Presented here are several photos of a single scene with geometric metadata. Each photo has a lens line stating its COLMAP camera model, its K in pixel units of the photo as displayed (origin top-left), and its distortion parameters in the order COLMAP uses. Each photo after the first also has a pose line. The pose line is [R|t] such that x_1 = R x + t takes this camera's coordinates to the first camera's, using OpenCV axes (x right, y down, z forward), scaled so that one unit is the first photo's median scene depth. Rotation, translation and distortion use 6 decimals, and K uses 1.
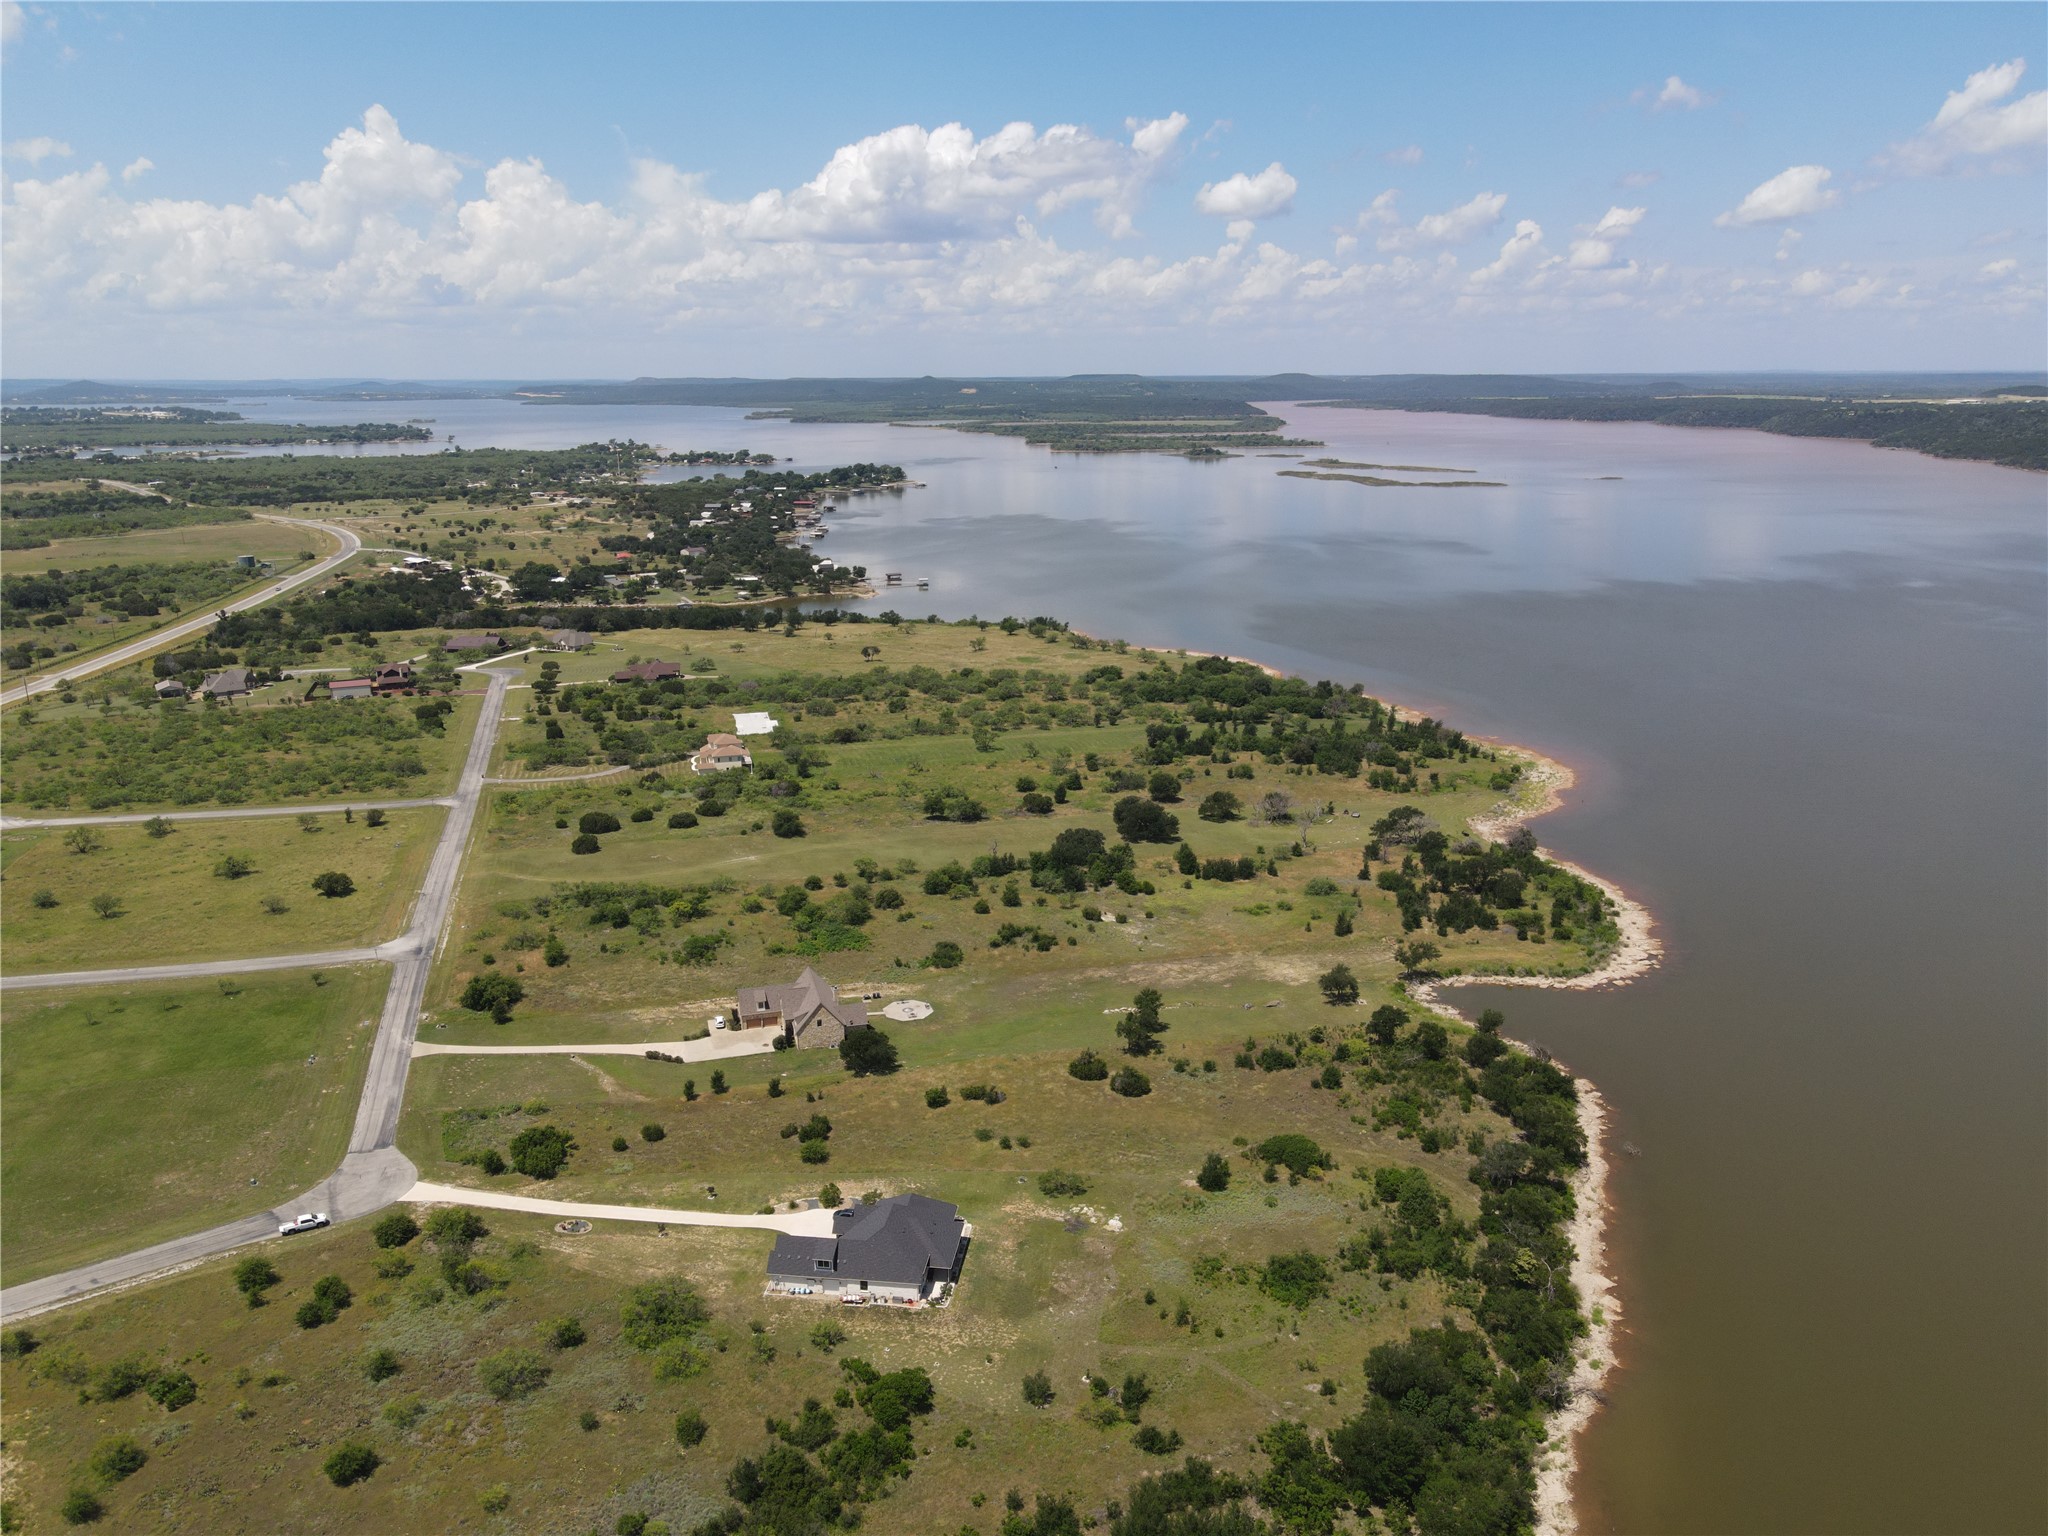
lens RADIAL K [[1508.6, 0, 1020.0], [0, 1508.6, 740.3], [0, 0, 1]] dist [-0.000380, 0.032574]
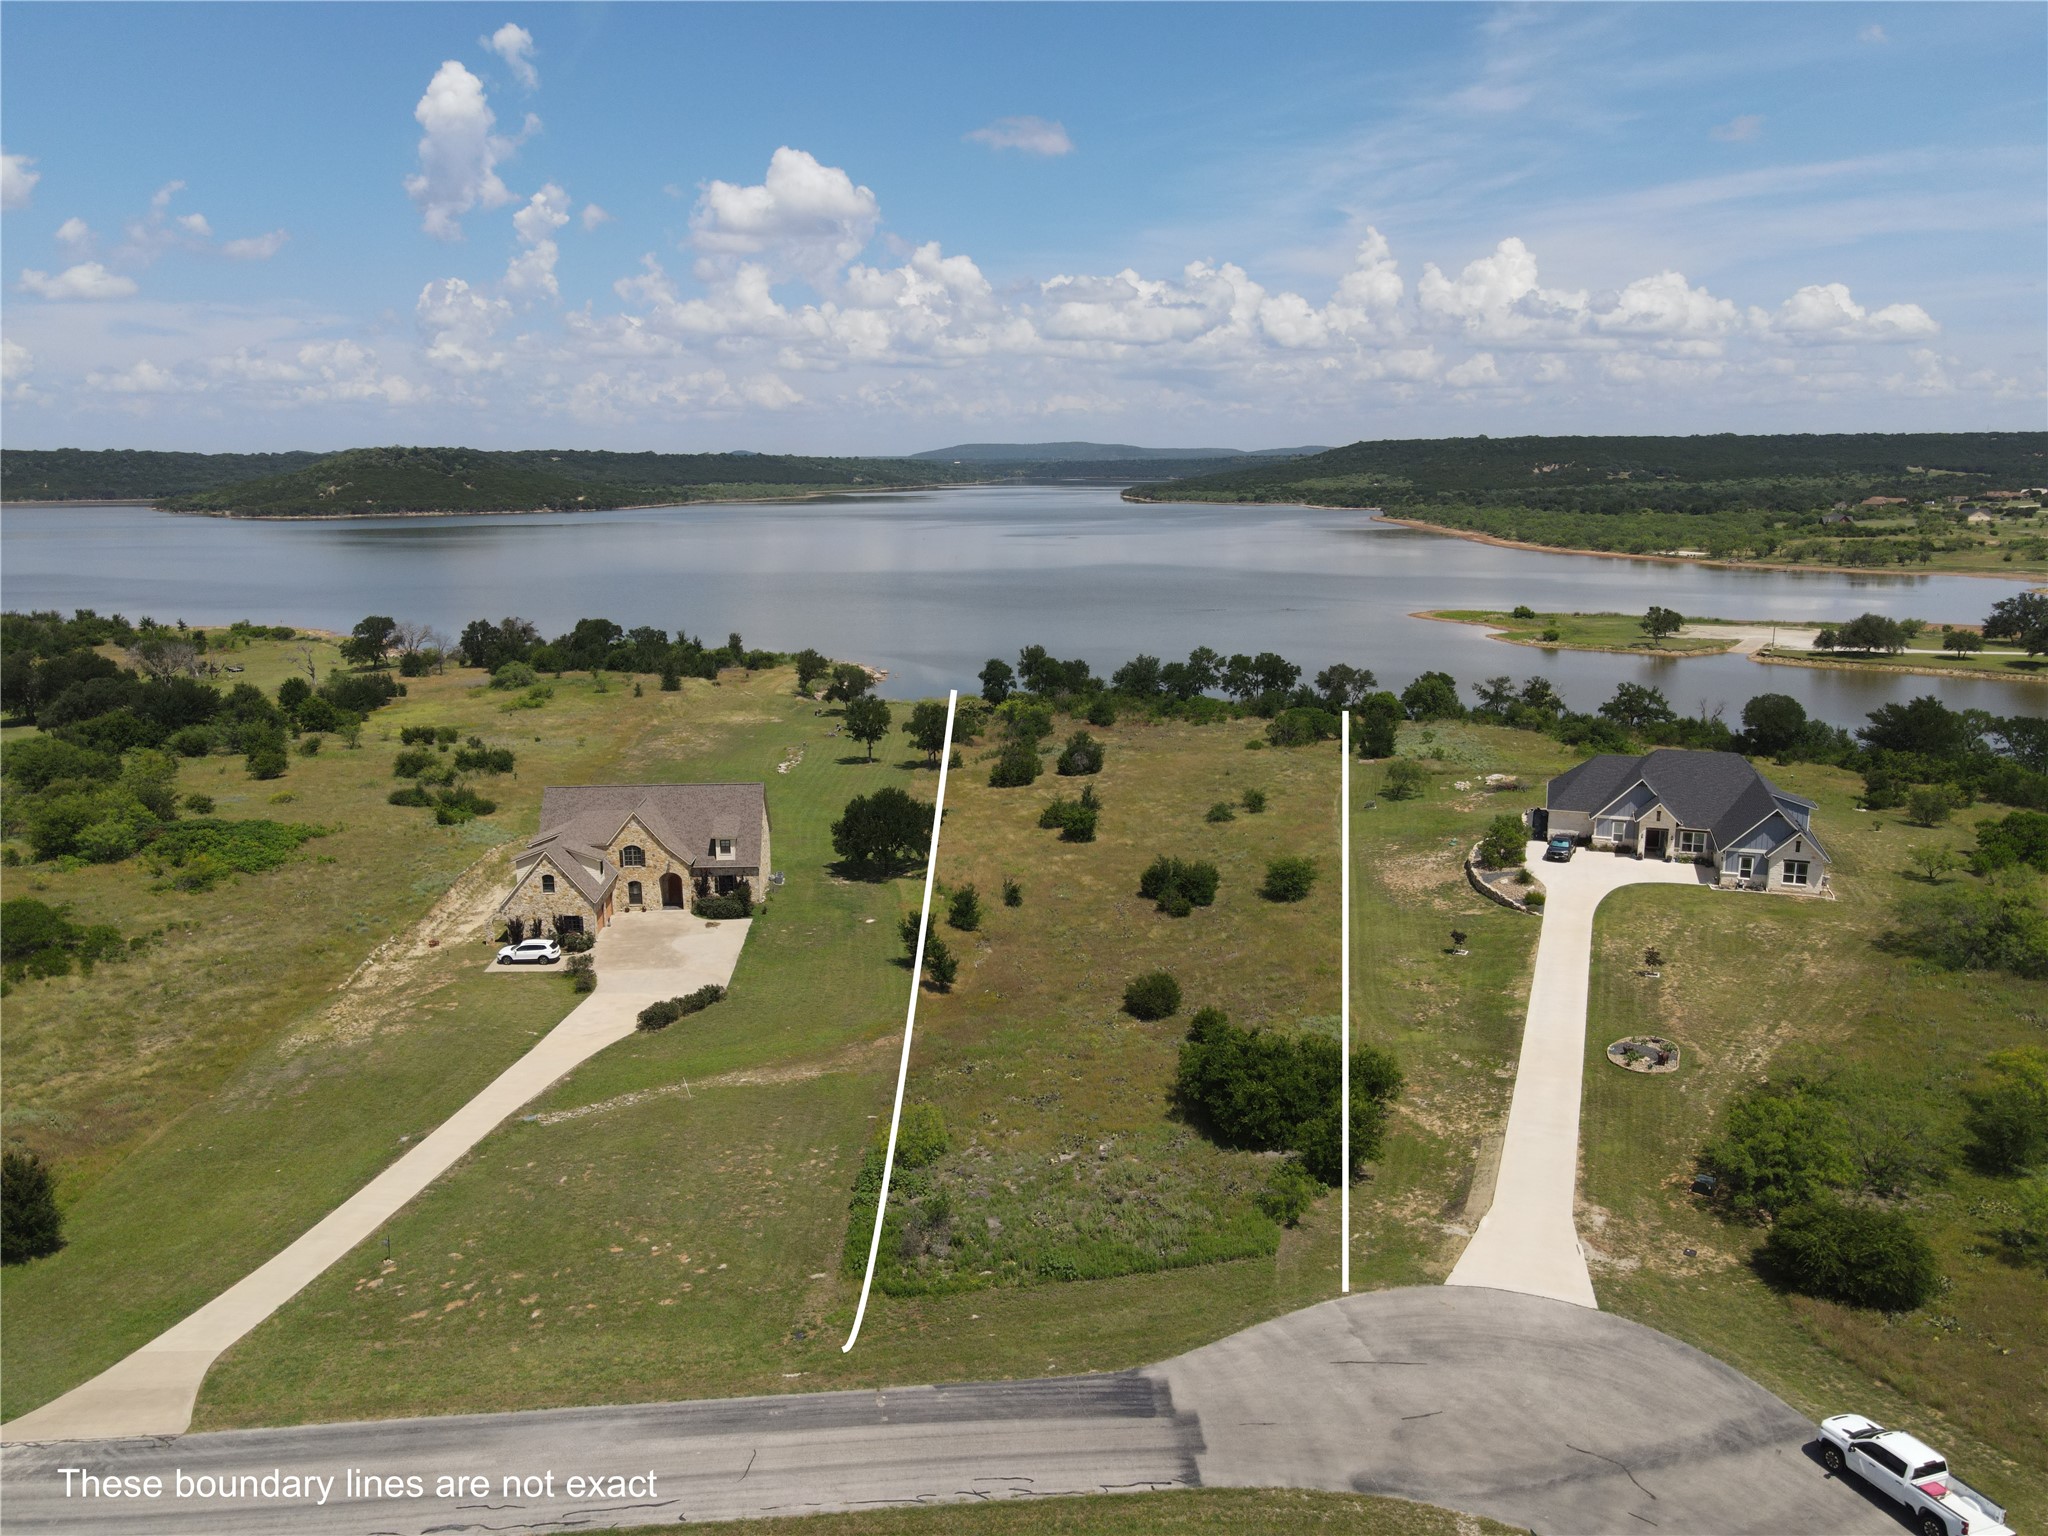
lens RADIAL K [[1494.5, 0, 1018.5], [0, 1494.5, 812.1], [0, 0, 1]] dist [0.005467, 0.020818]
pose [[0.207503, -0.218960, 0.953414, -0.470080], [0.238213, 0.956599, 0.167846, 0.110577], [-0.948787, 0.192287, 0.250657, 0.720748]]
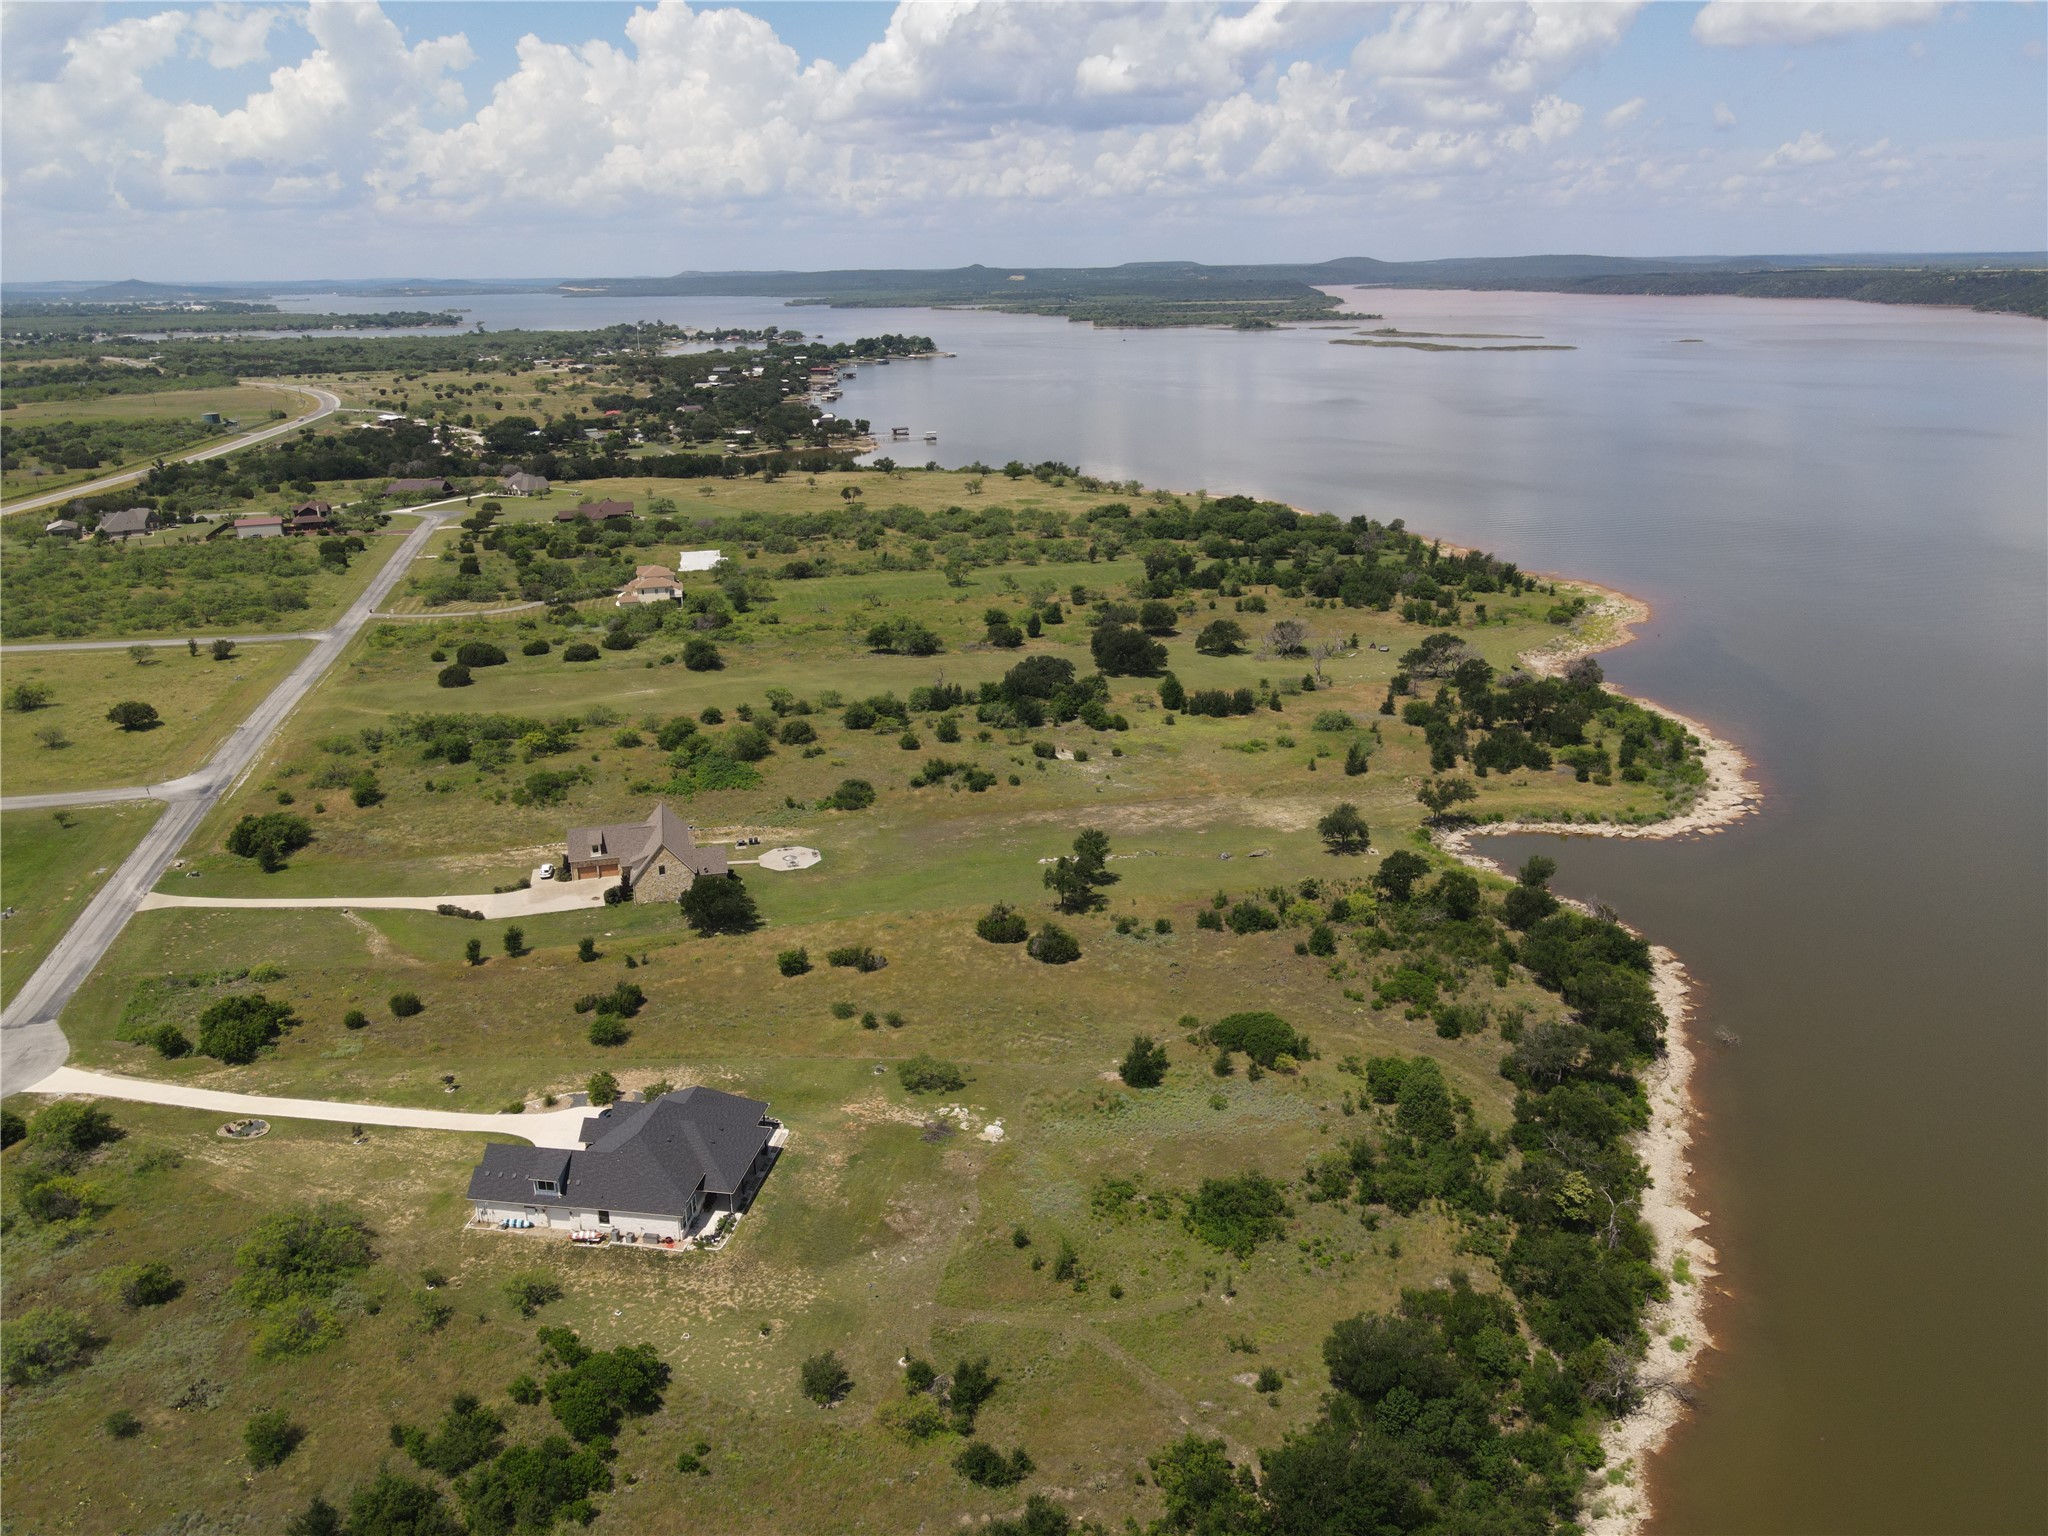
lens RADIAL K [[1508.6, 0, 1020.0], [0, 1508.6, 740.3], [0, 0, 1]] dist [-0.000380, 0.032574]
pose [[0.999308, -0.000130, -0.037193, 0.070549], [0.002513, 0.997945, 0.064034, 0.063095], [0.037108, -0.064083, 0.997254, 0.209678]]
